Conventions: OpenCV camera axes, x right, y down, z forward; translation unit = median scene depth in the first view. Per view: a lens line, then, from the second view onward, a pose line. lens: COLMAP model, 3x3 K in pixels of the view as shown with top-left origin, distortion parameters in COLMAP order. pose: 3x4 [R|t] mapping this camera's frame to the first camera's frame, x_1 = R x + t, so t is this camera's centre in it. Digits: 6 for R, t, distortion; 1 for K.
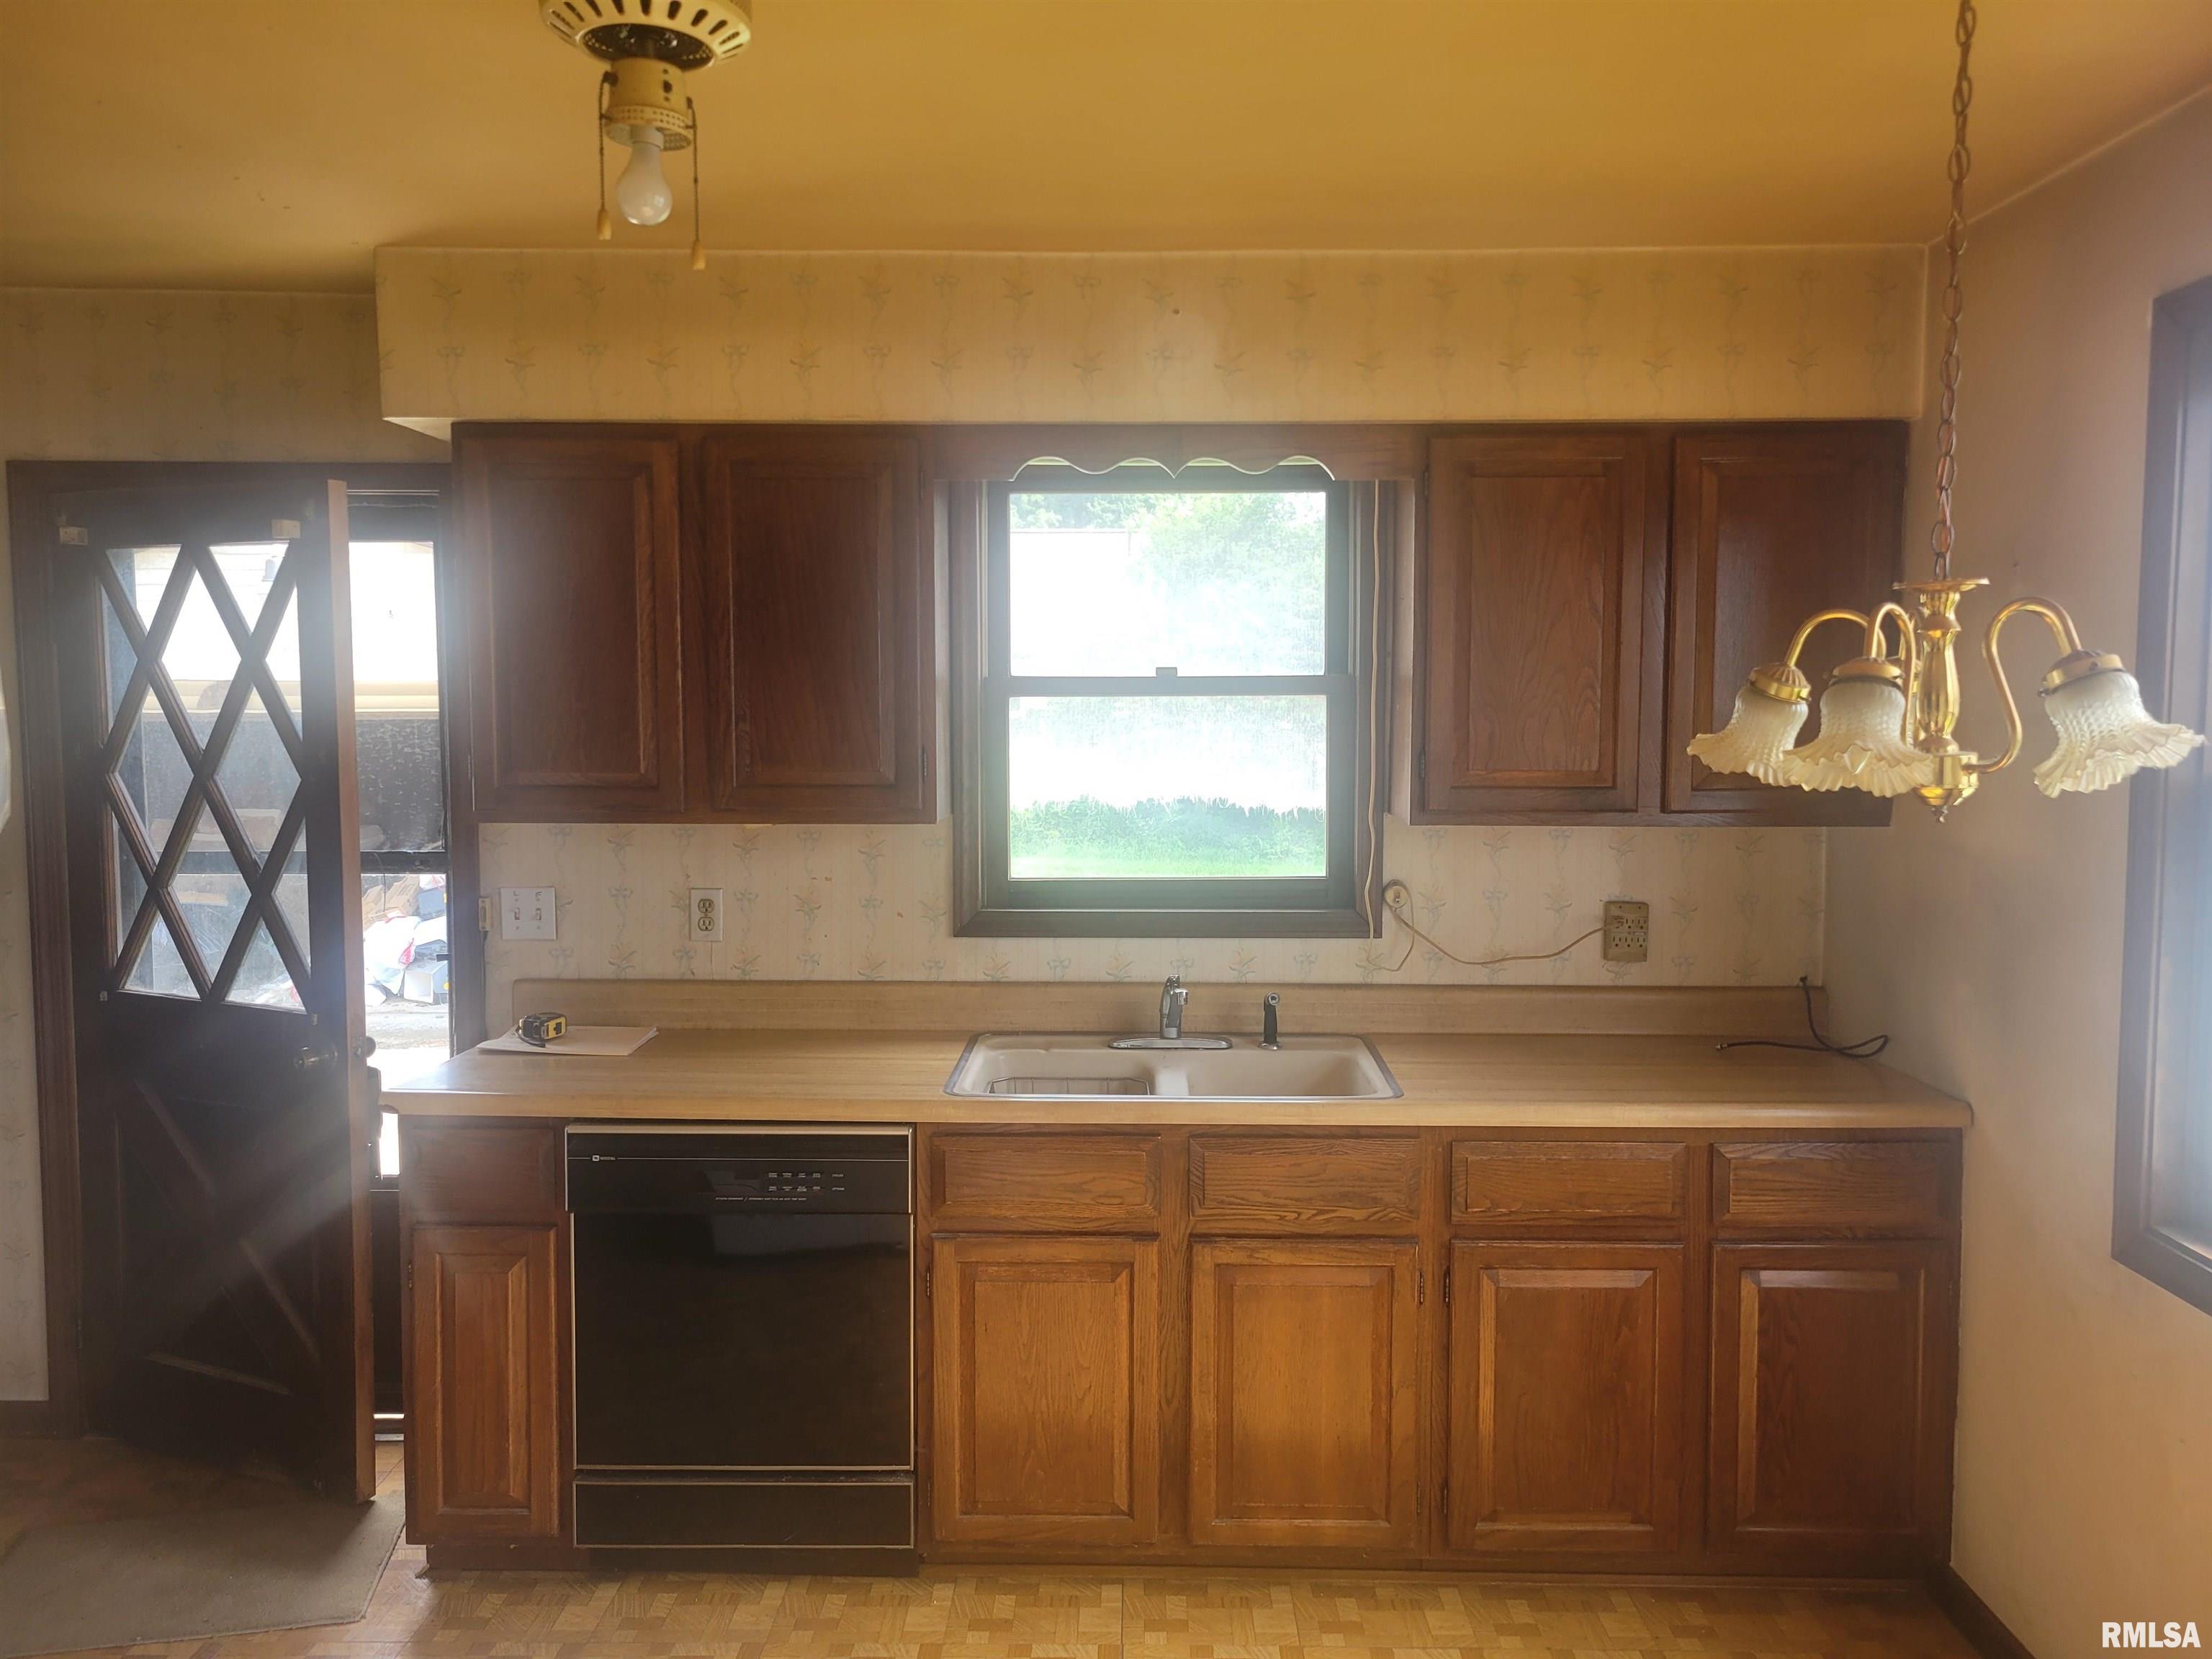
lens RADIAL K [[1654.9, 0, 1106.8], [0, 1654.9, 817.9], [0, 0, 1]] dist [-0.002028, -0.013652]
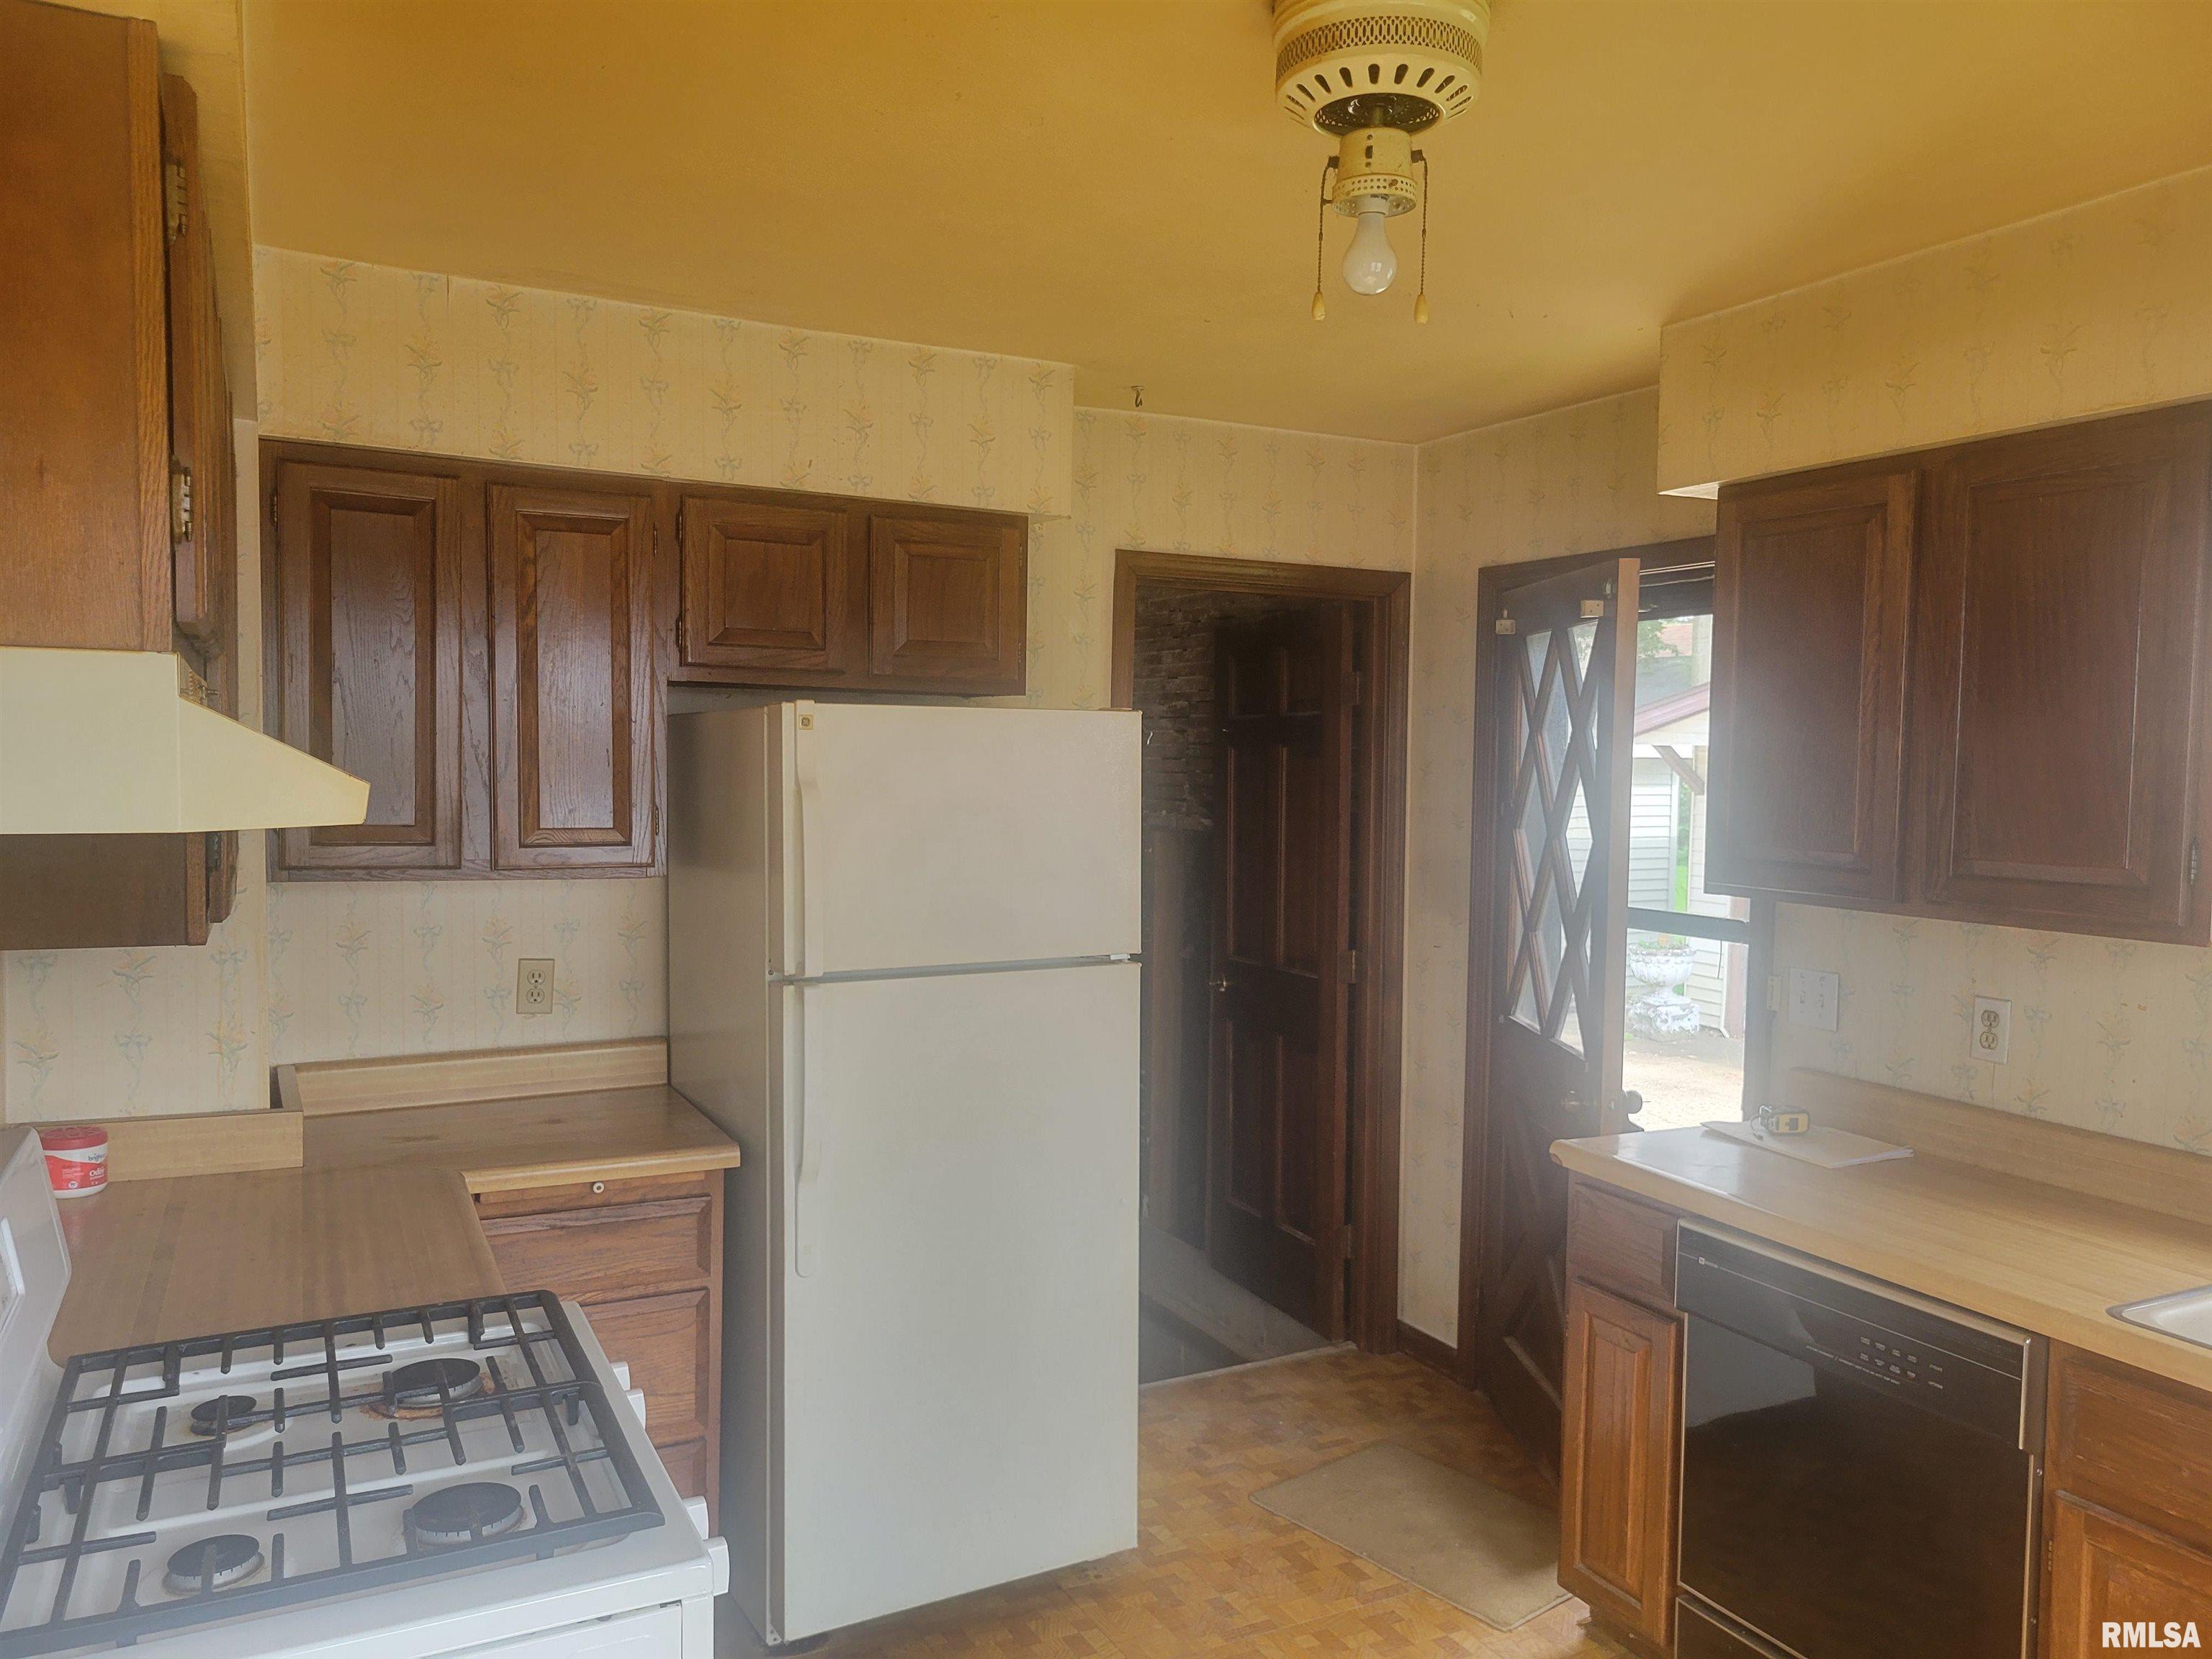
lens RADIAL K [[1654.9, 0, 1107.2], [0, 1654.9, 839.4], [0, 0, 1]] dist [-0.002028, -0.013652]
pose [[0.418602, 0.047505, -0.906927, 0.338601], [-0.074418, 0.997067, 0.017878, -0.019587], [0.905116, 0.060007, 0.420909, 0.257569]]
